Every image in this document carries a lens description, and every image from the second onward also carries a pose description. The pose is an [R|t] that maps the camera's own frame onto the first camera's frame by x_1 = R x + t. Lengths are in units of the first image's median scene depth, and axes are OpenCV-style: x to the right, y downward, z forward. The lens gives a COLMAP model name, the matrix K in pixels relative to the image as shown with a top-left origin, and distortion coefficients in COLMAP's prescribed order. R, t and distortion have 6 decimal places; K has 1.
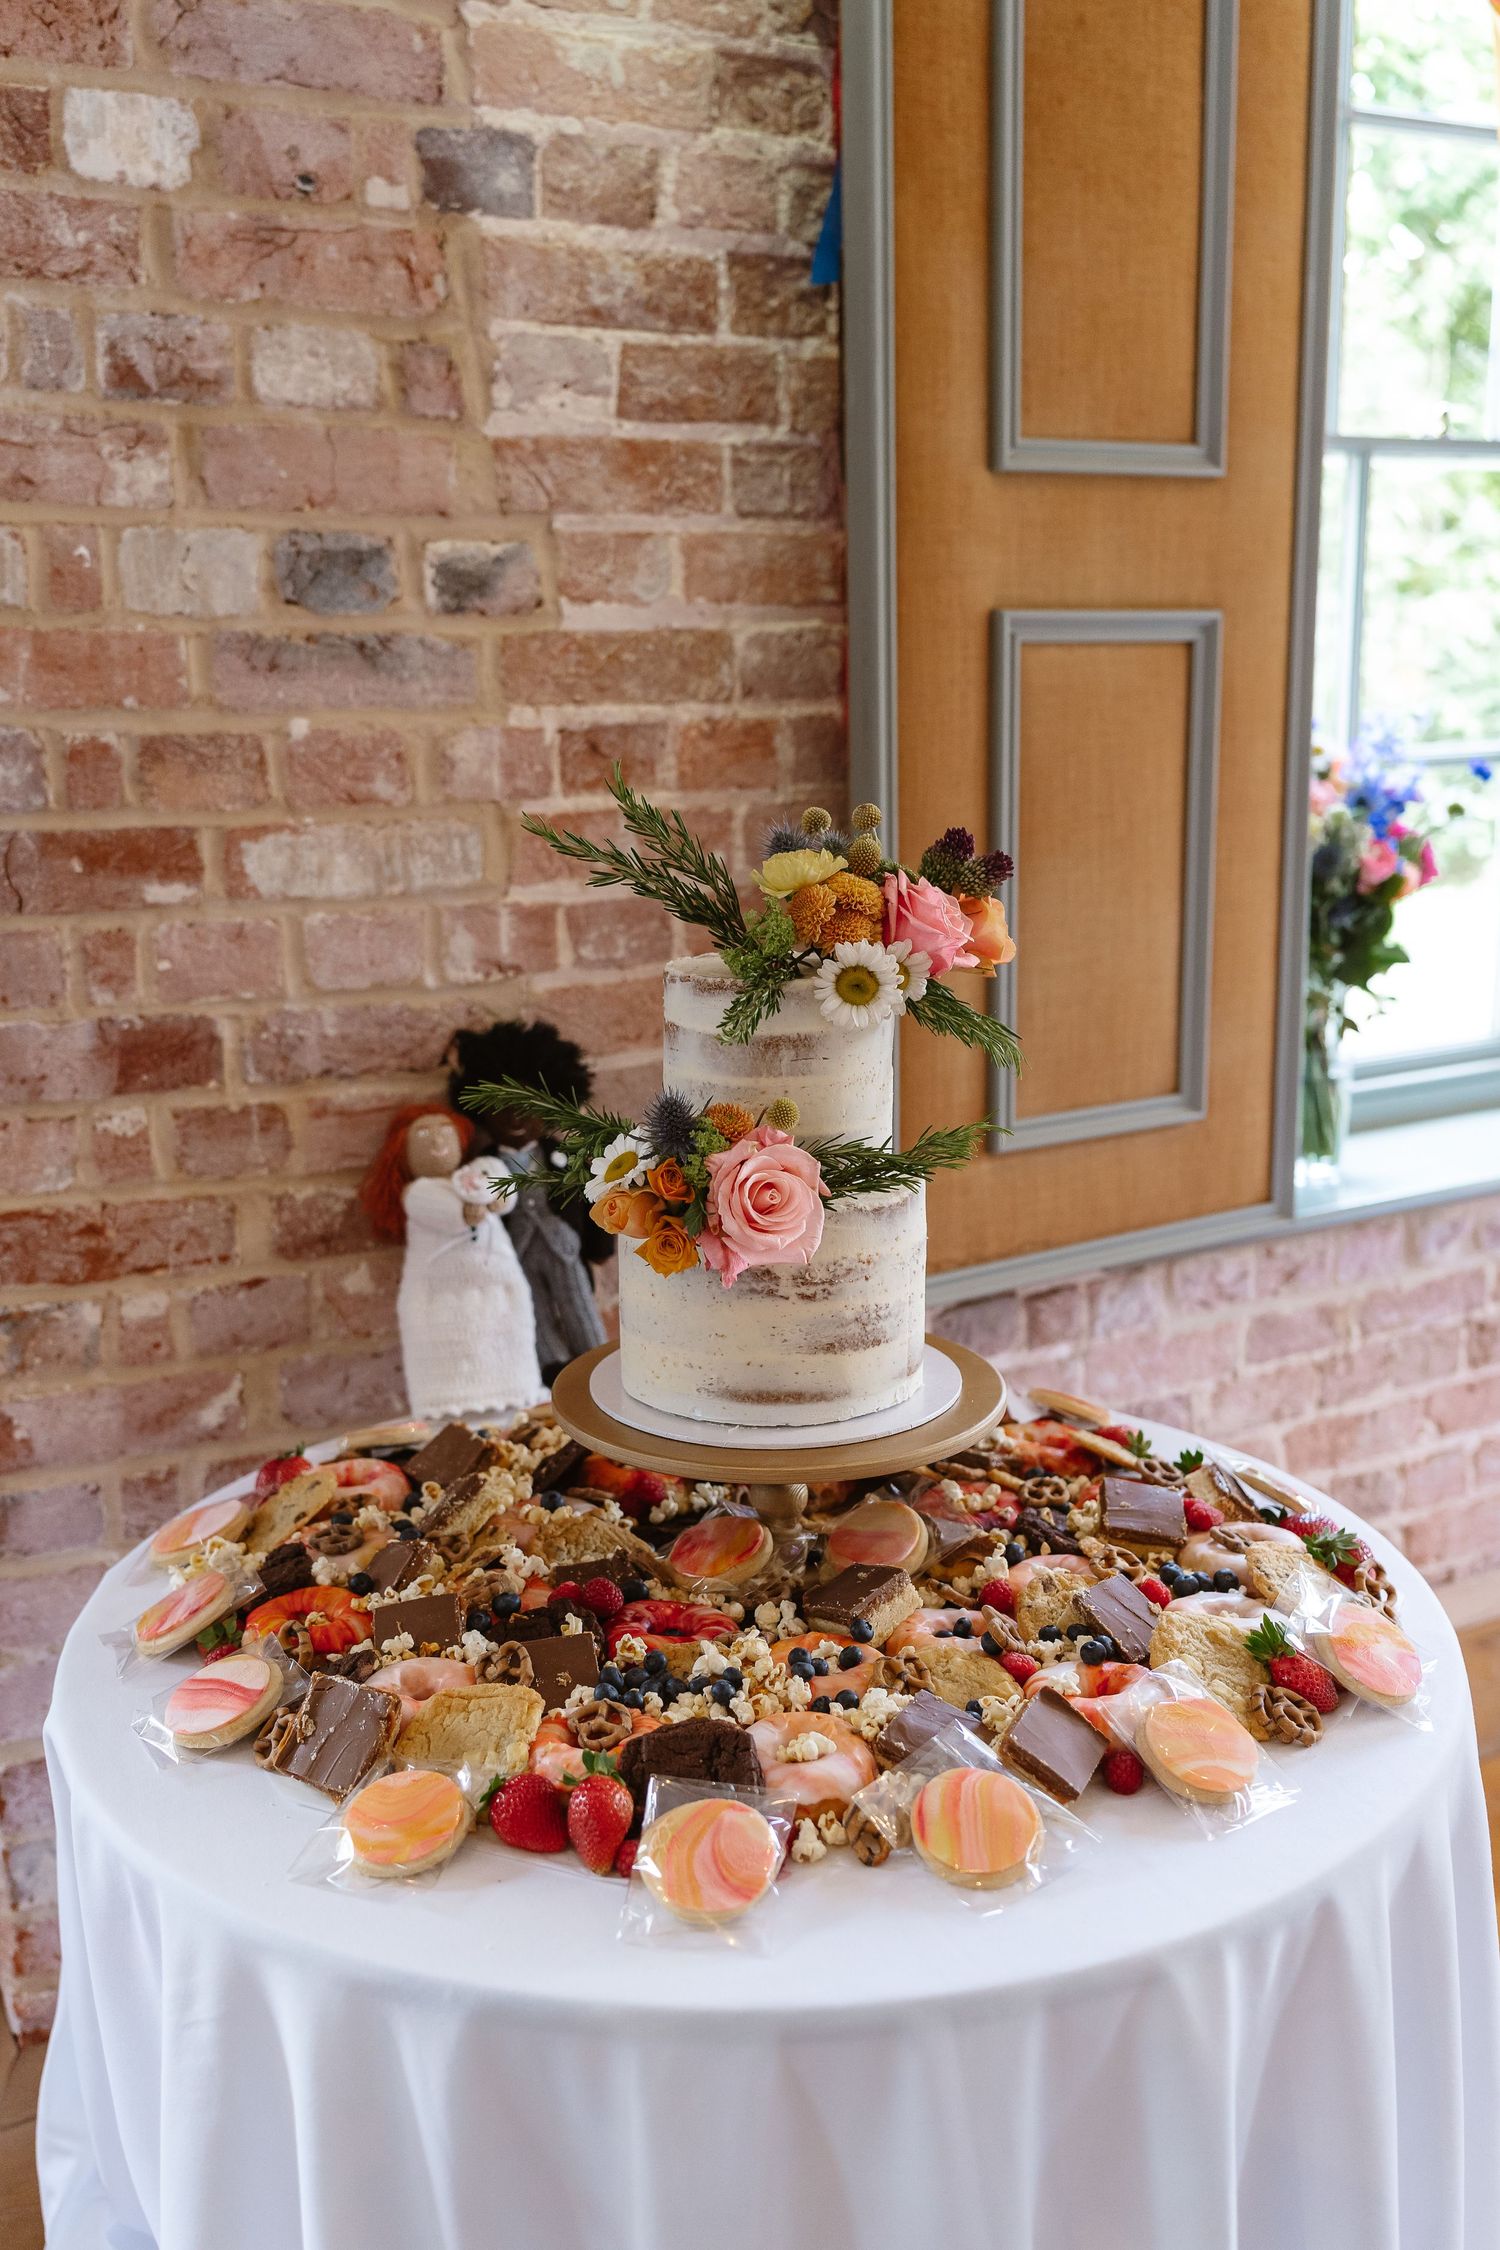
lens RADIAL K [[2121.8, 0, 750.0], [0, 2121.8, 1125.0], [0, 0, 1]] dist [0.021859, -0.023438]
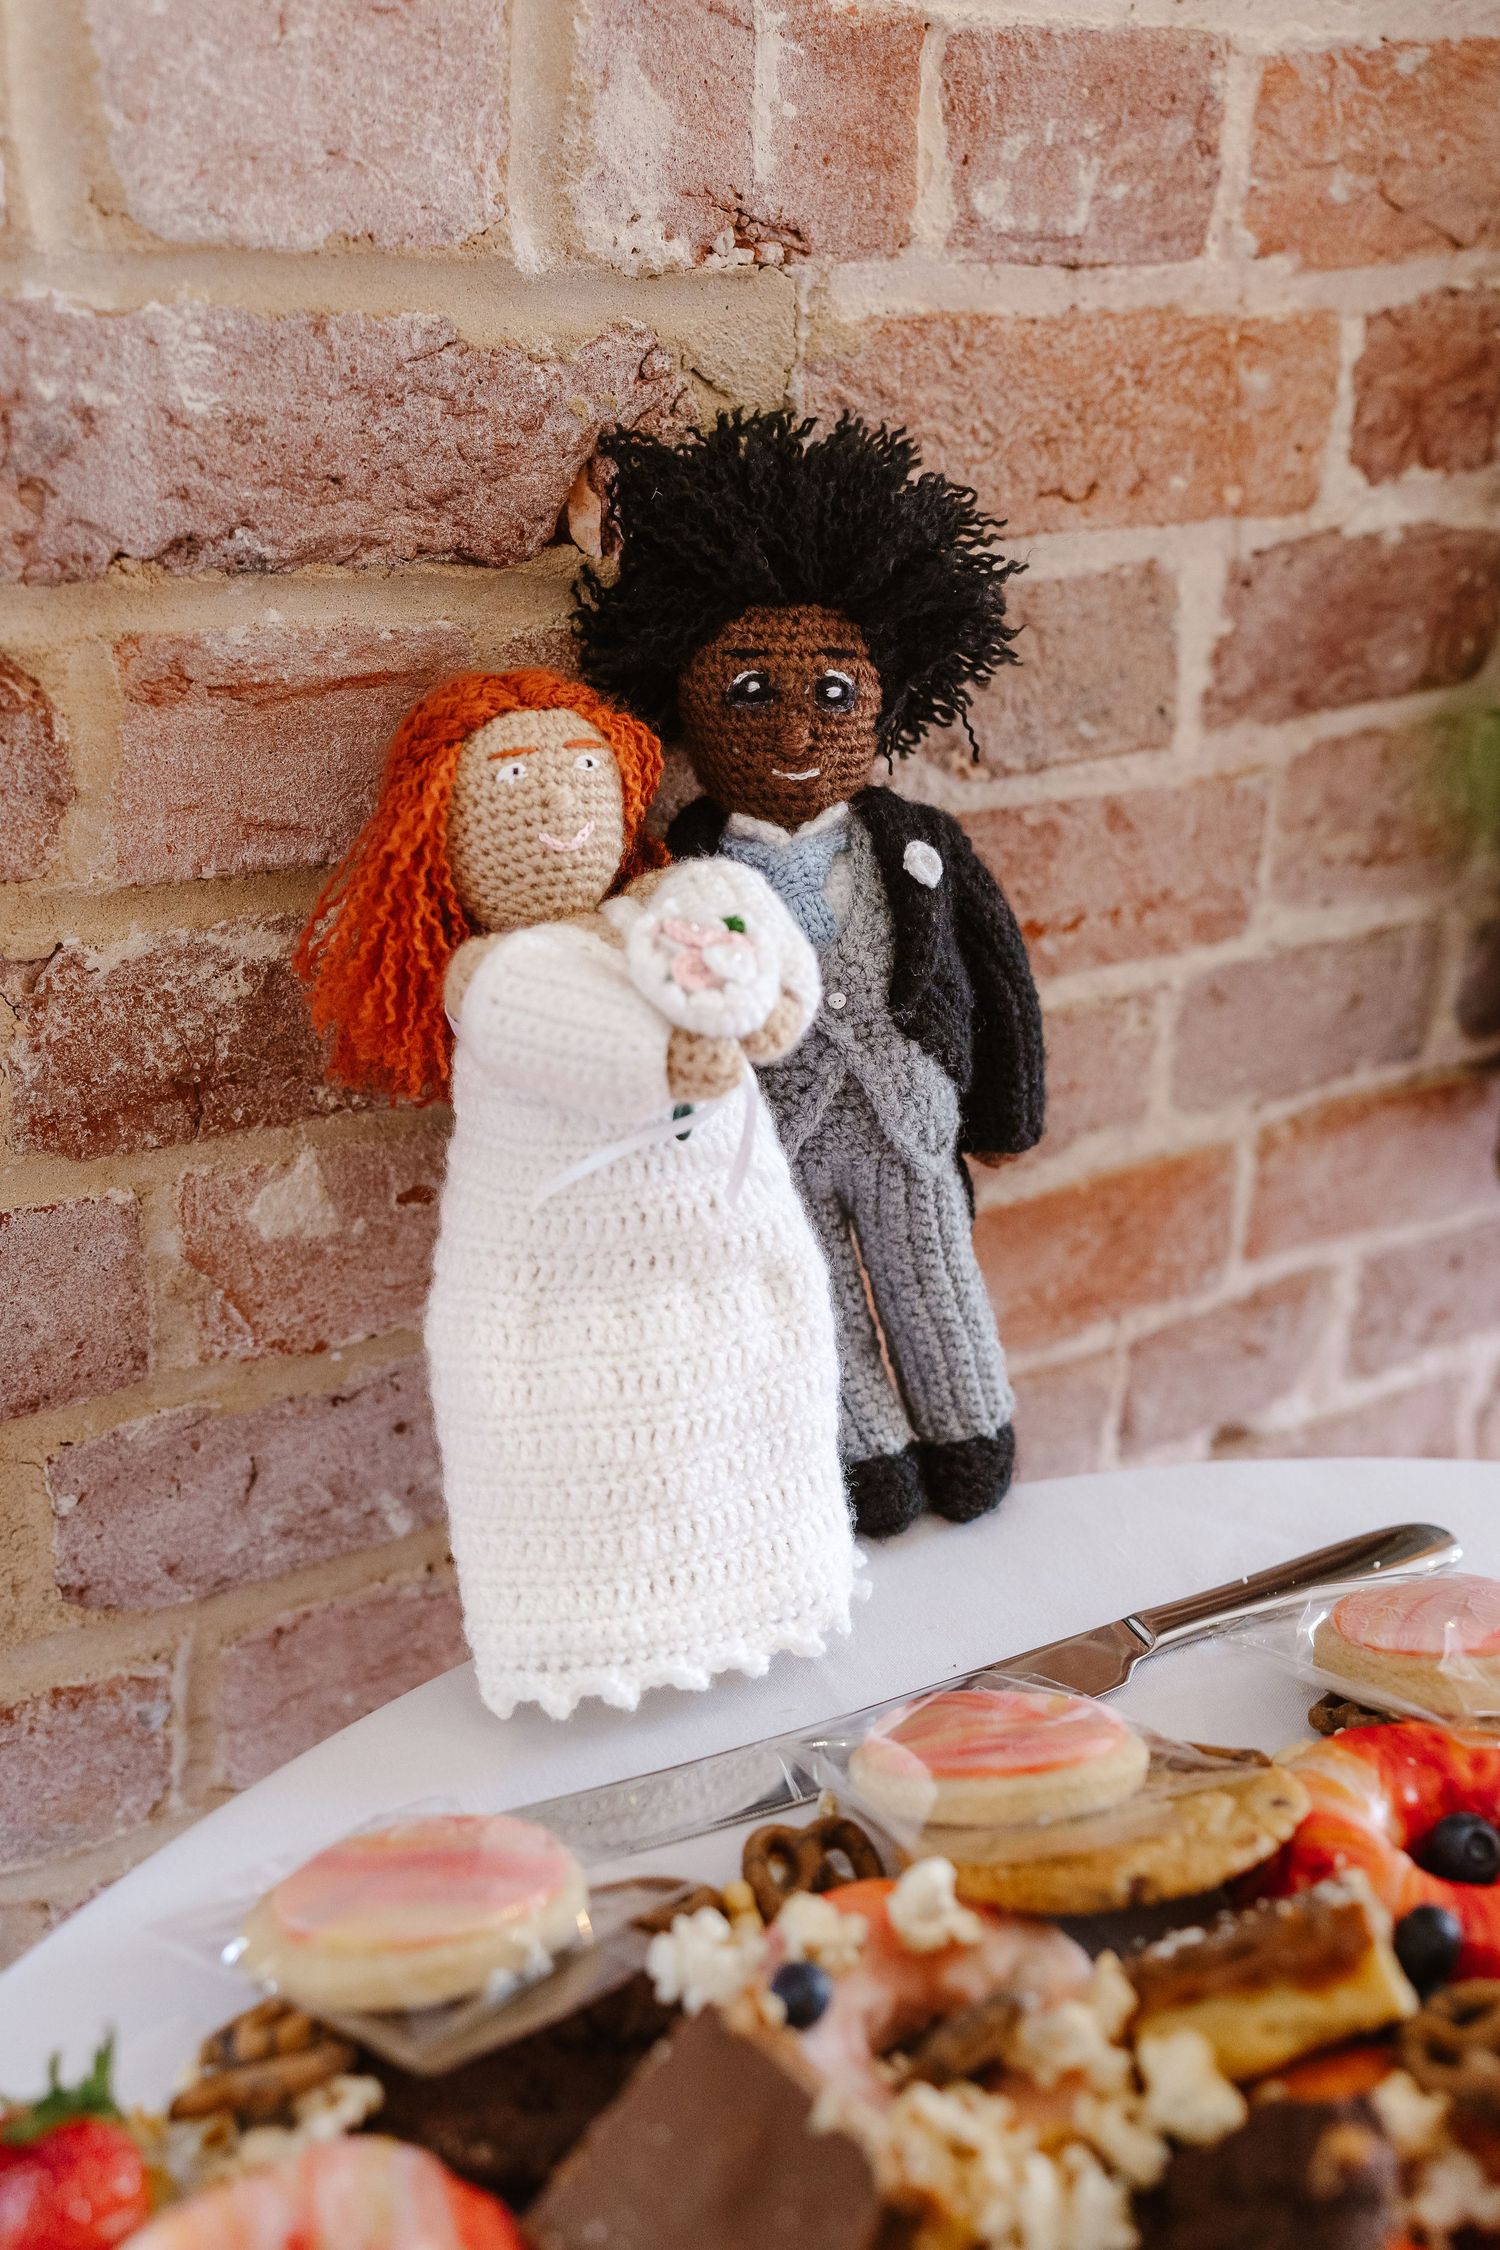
lens RADIAL K [[2190.7, 0, 750.0], [0, 2190.7, 1125.0], [0, 0, 1]] dist [0.075482, -0.013044]
pose [[0.997924, 0.027537, 0.058220, -0.134925], [-0.038717, 0.978903, 0.200625, -0.010896], [-0.051467, -0.202463, 0.977937, 0.671650]]
